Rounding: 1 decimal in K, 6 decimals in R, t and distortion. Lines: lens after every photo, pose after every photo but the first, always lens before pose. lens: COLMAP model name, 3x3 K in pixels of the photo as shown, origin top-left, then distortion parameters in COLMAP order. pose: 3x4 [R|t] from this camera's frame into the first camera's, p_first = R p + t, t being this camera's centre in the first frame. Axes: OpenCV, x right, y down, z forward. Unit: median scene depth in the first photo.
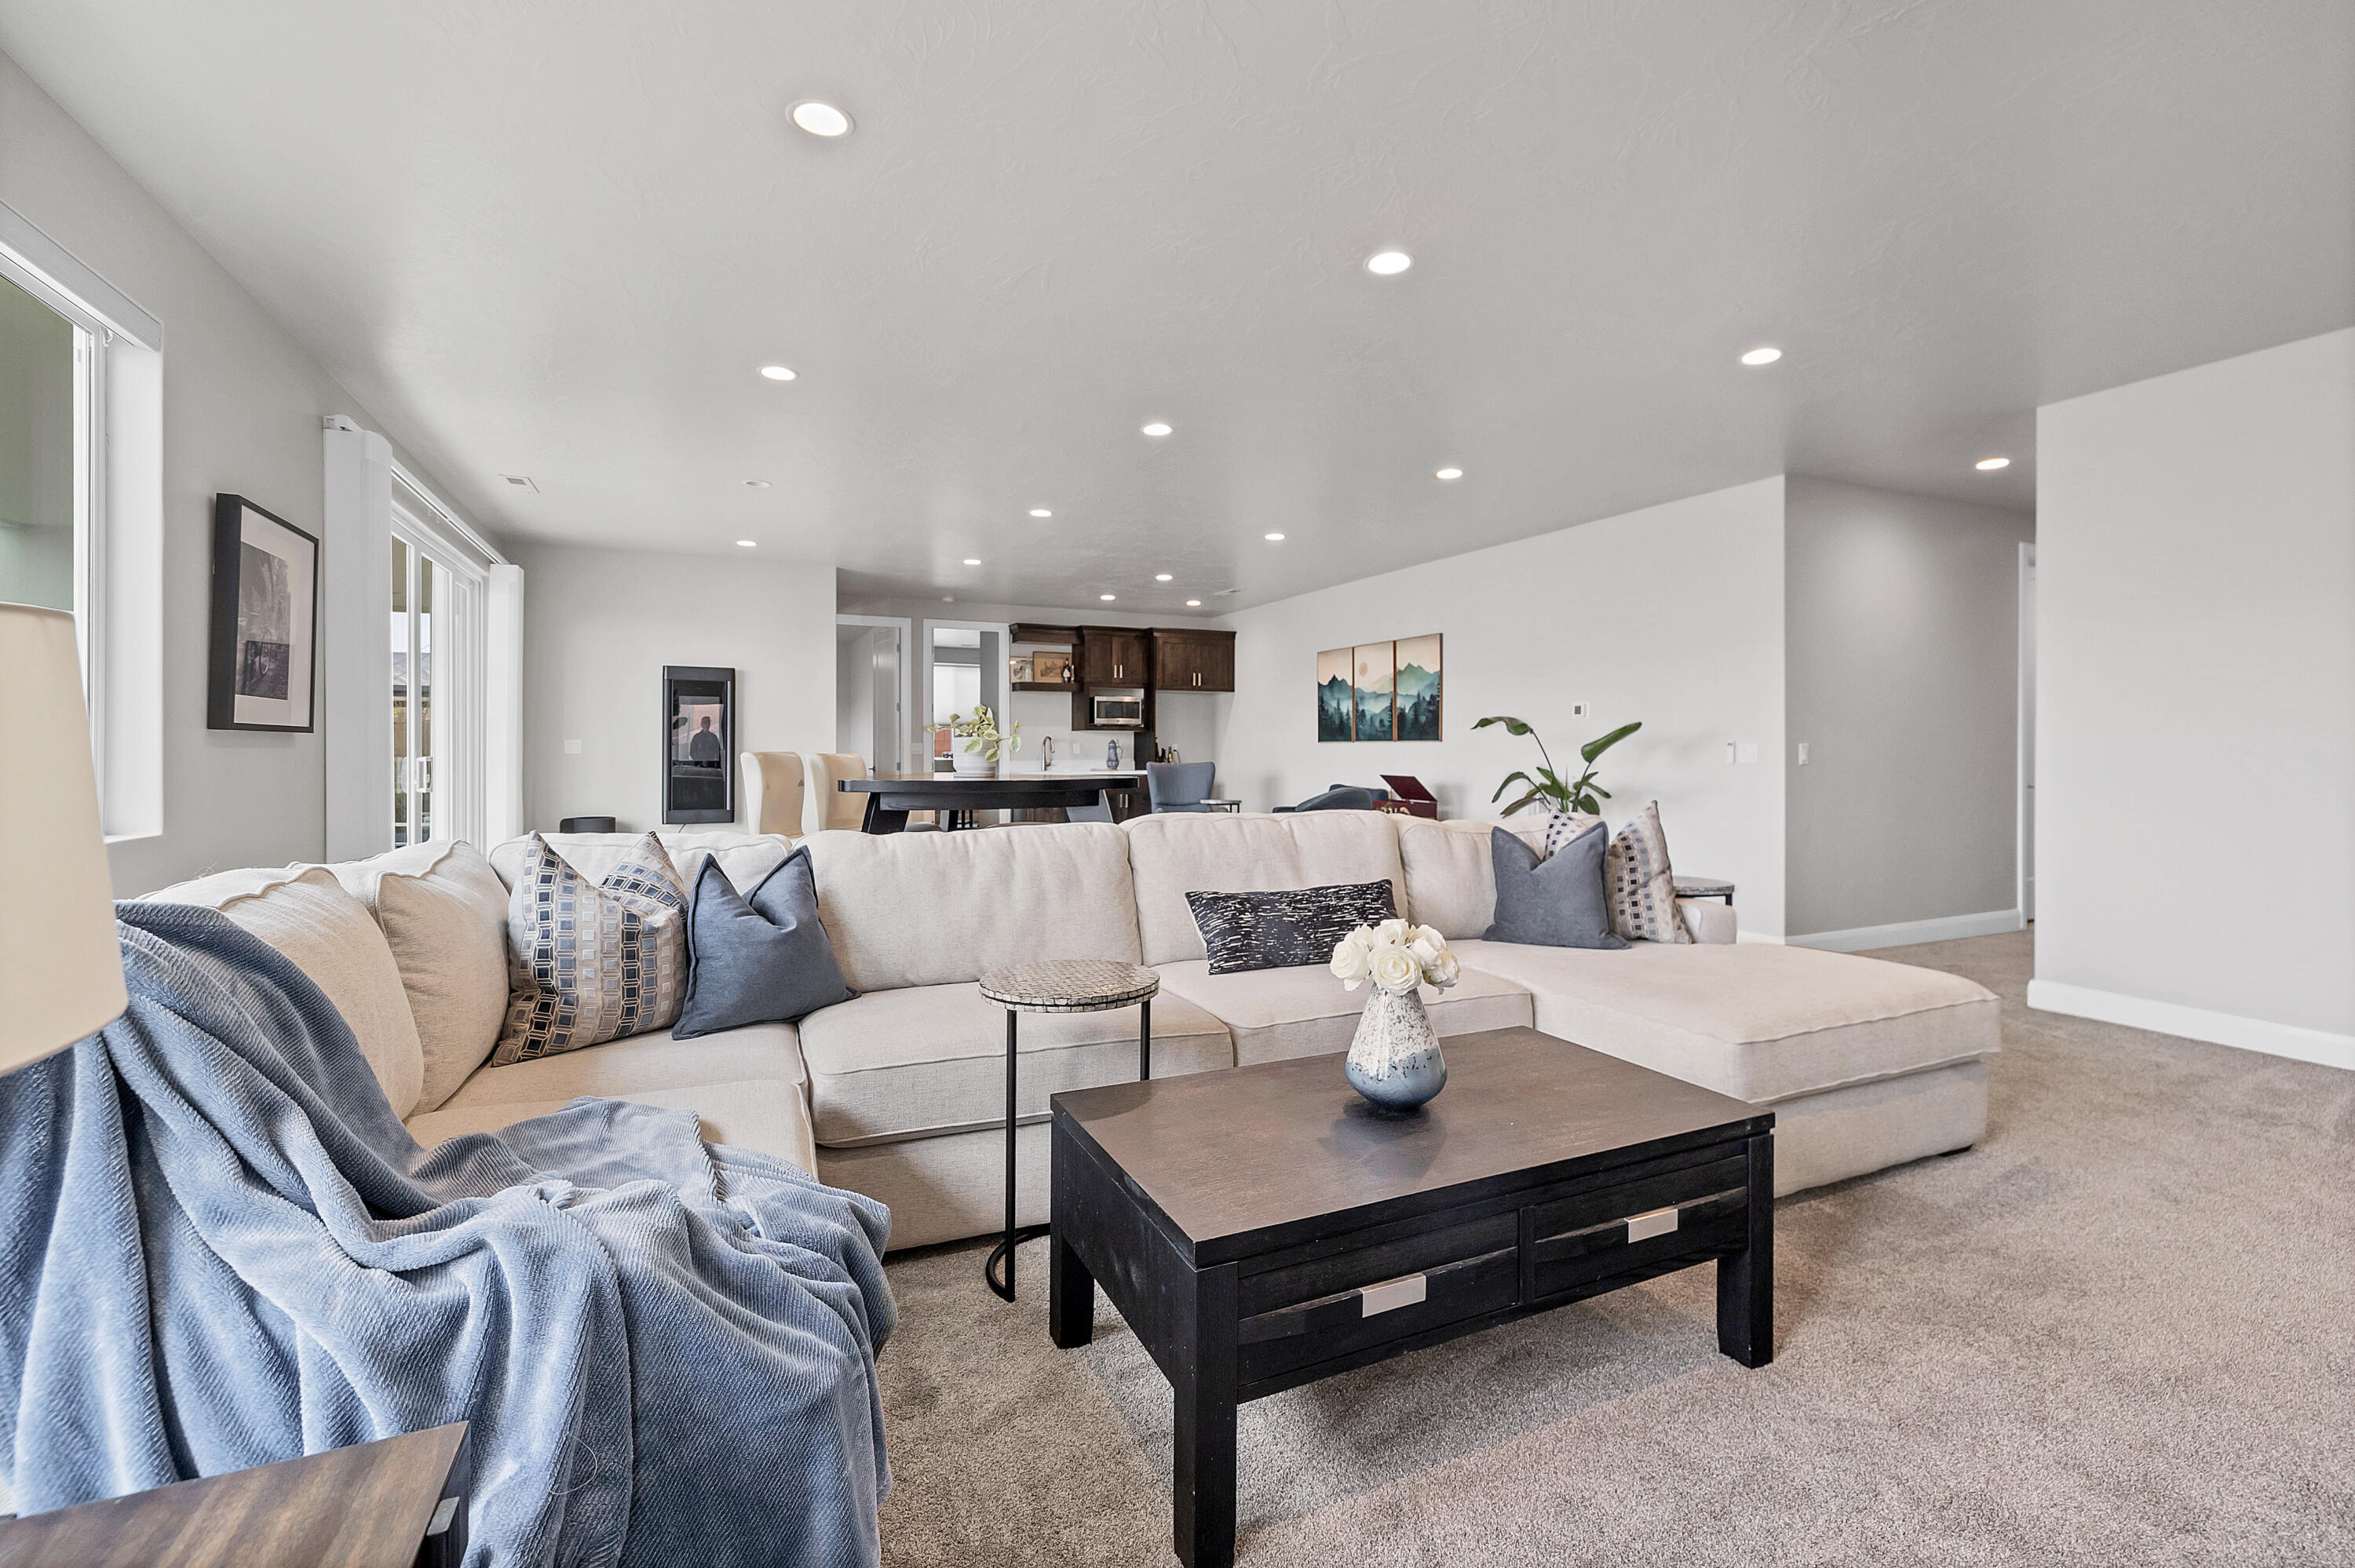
lens RADIAL K [[1015.2, 0, 1184.5], [0, 1015.2, 759.2], [0, 0, 1]] dist [0.002613, -0.000398]
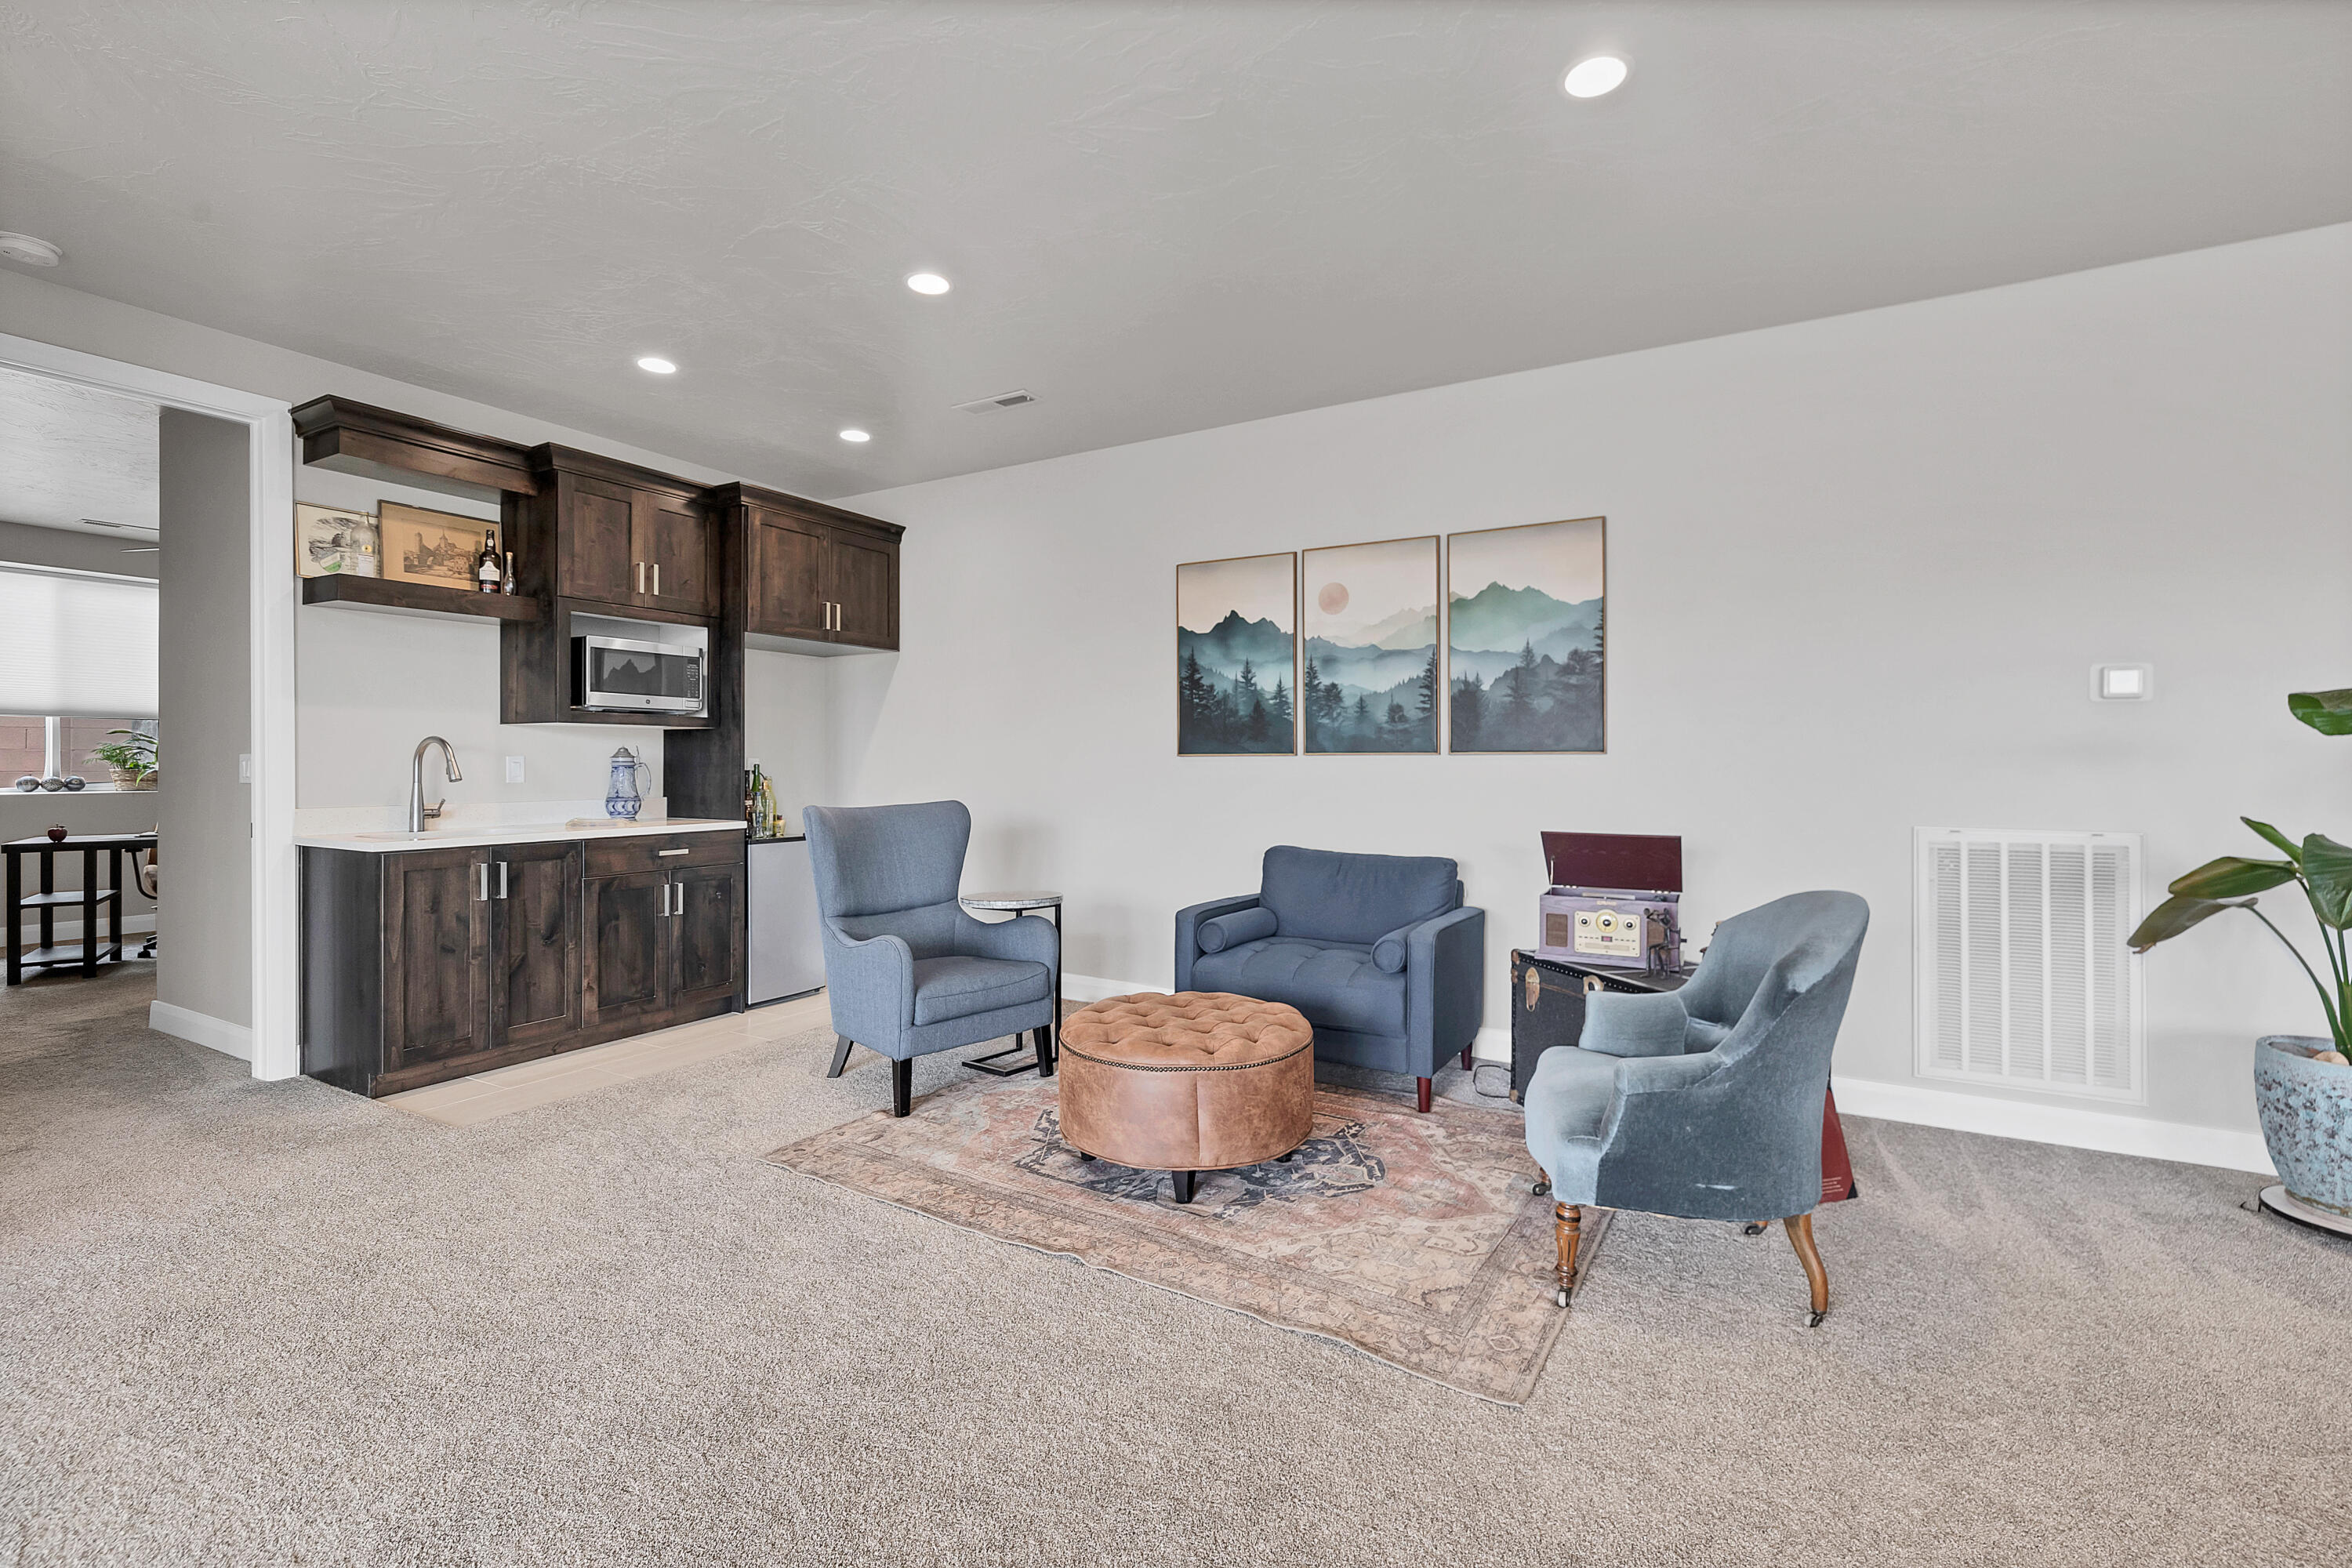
lens RADIAL K [[1014.1, 0, 1183.0], [0, 1014.1, 759.2], [0, 0, 1]] dist [0.002613, -0.000398]
pose [[0.816282, -0.001298, 0.577652, -0.132965], [0.008235, 0.999922, -0.009390, -0.009321], [-0.577595, 0.012422, 0.816229, 0.582820]]
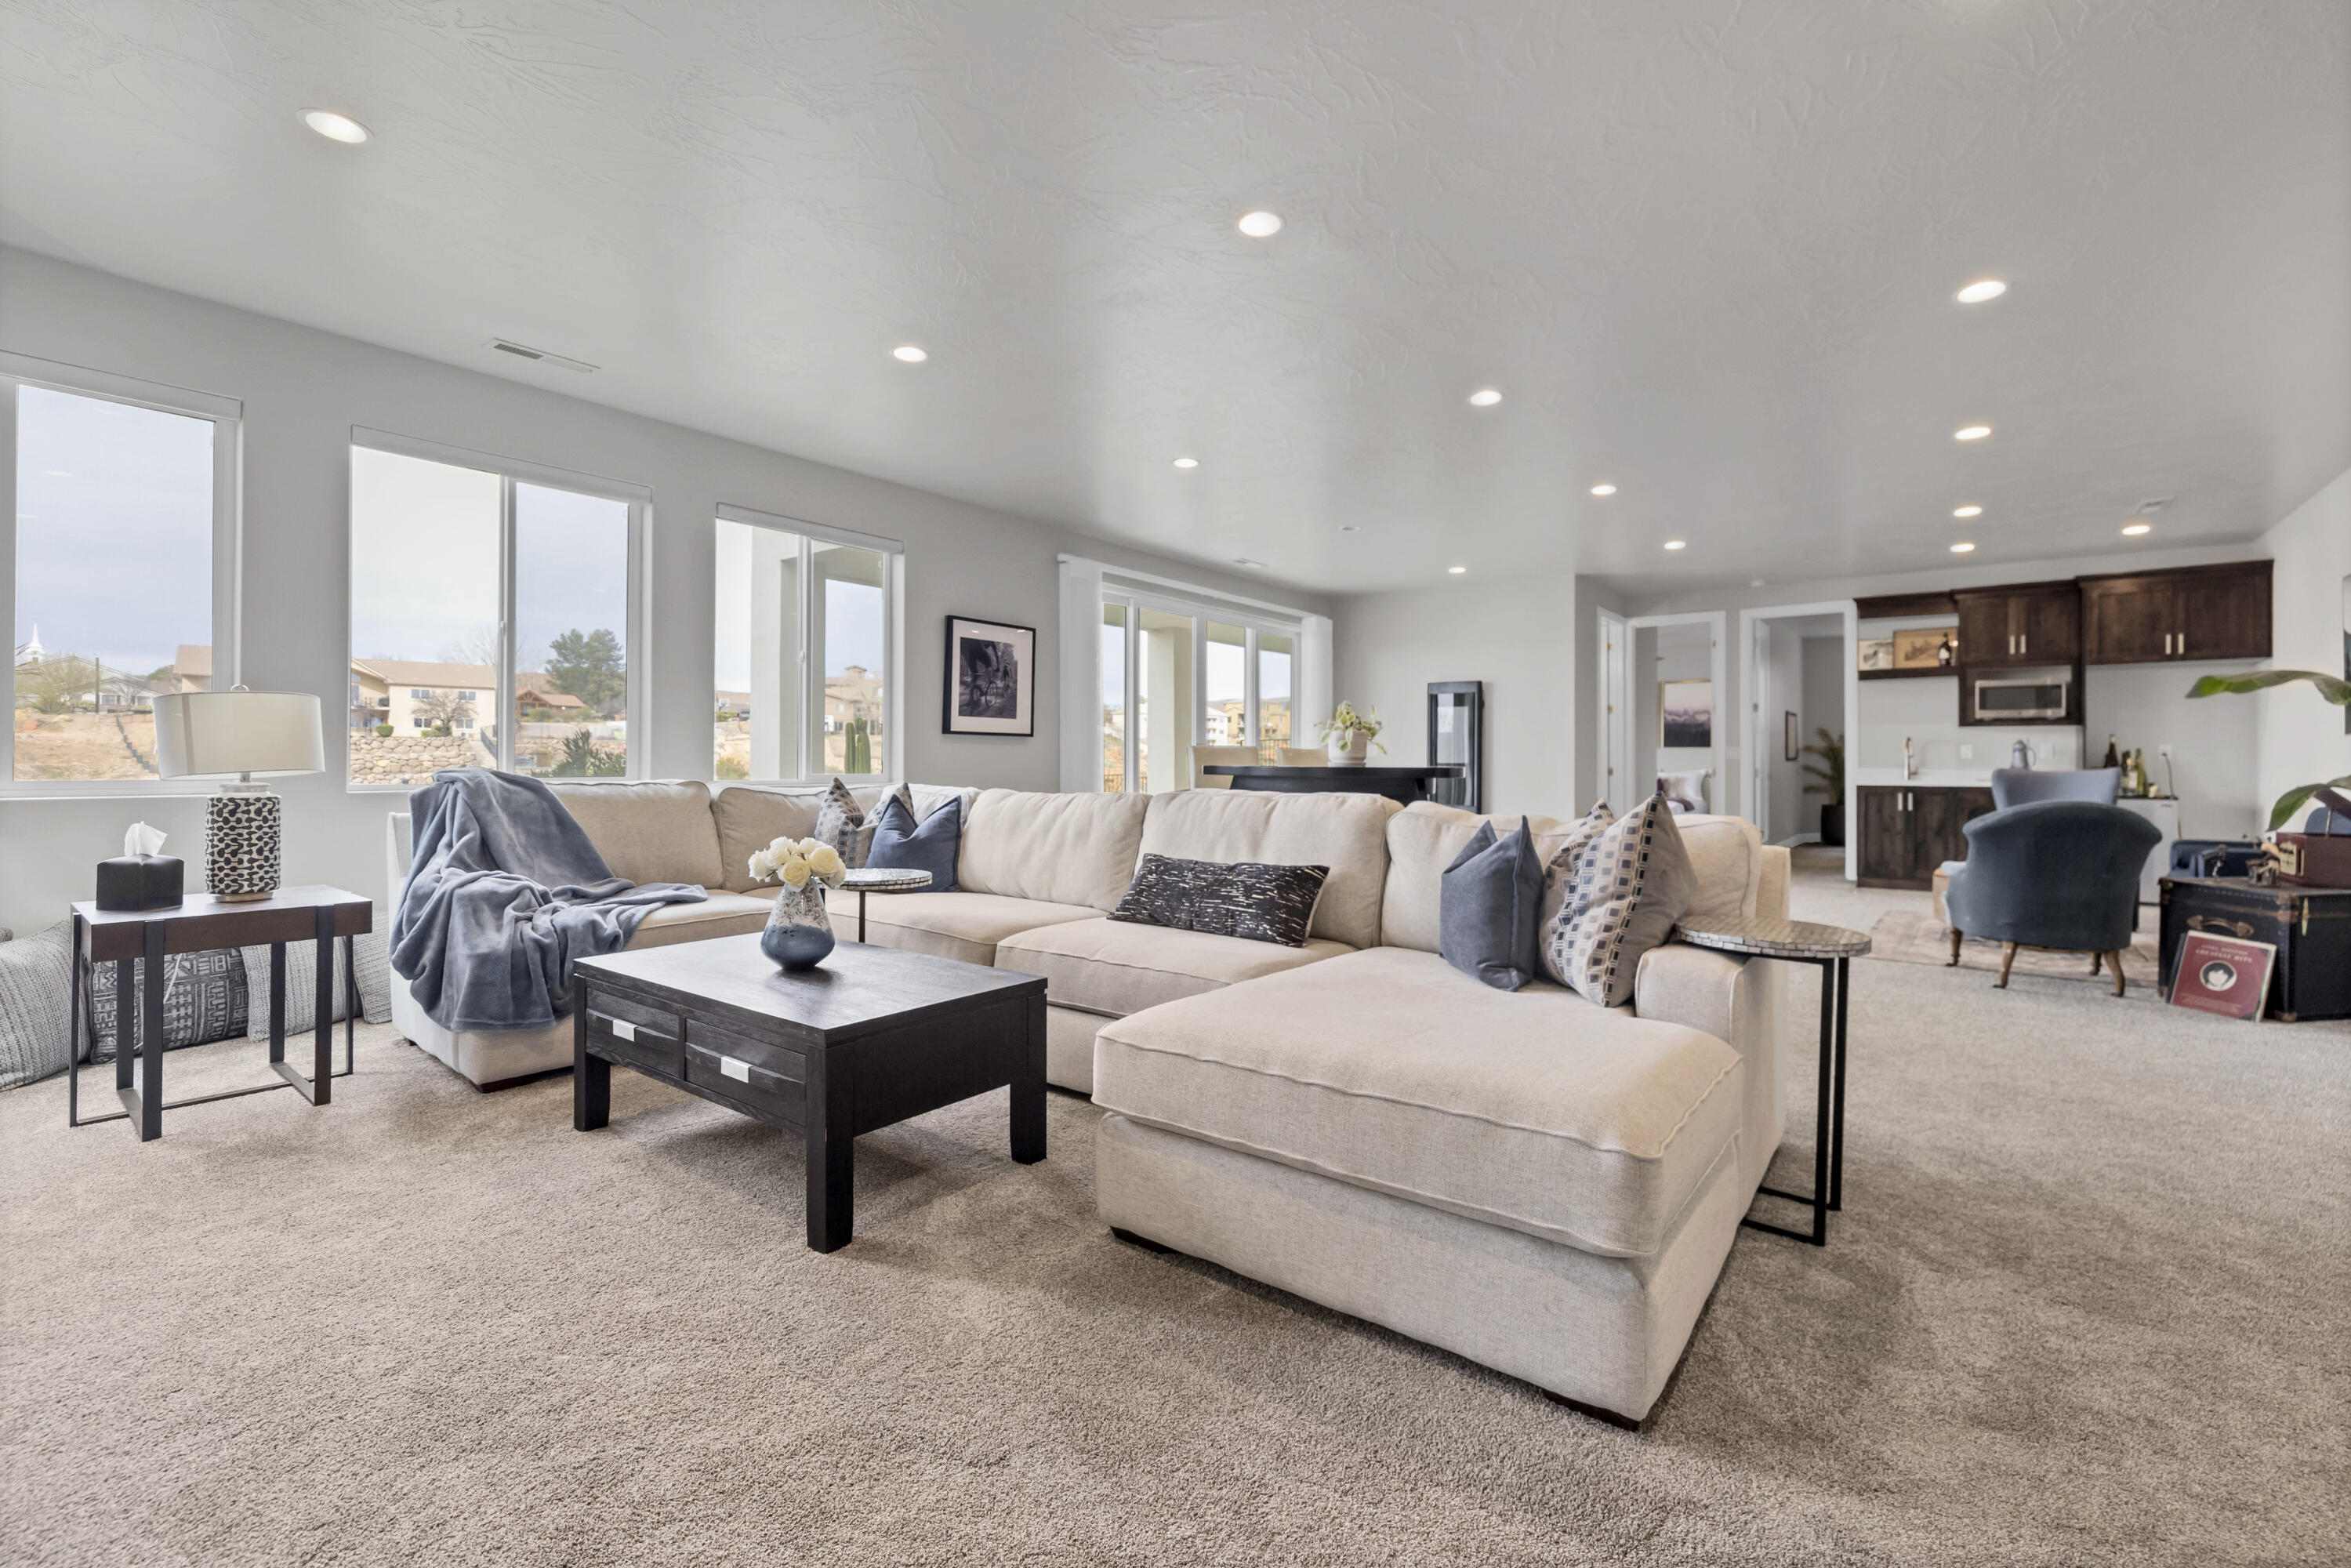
lens RADIAL K [[1013.7, 0, 1182.5], [0, 1013.7, 759.2], [0, 0, 1]] dist [0.002613, -0.000398]
pose [[0.468899, -0.001869, -0.883250, 0.312348], [-0.012902, 0.999877, -0.008965, 0.010015], [0.883158, 0.015599, 0.468817, 0.146496]]
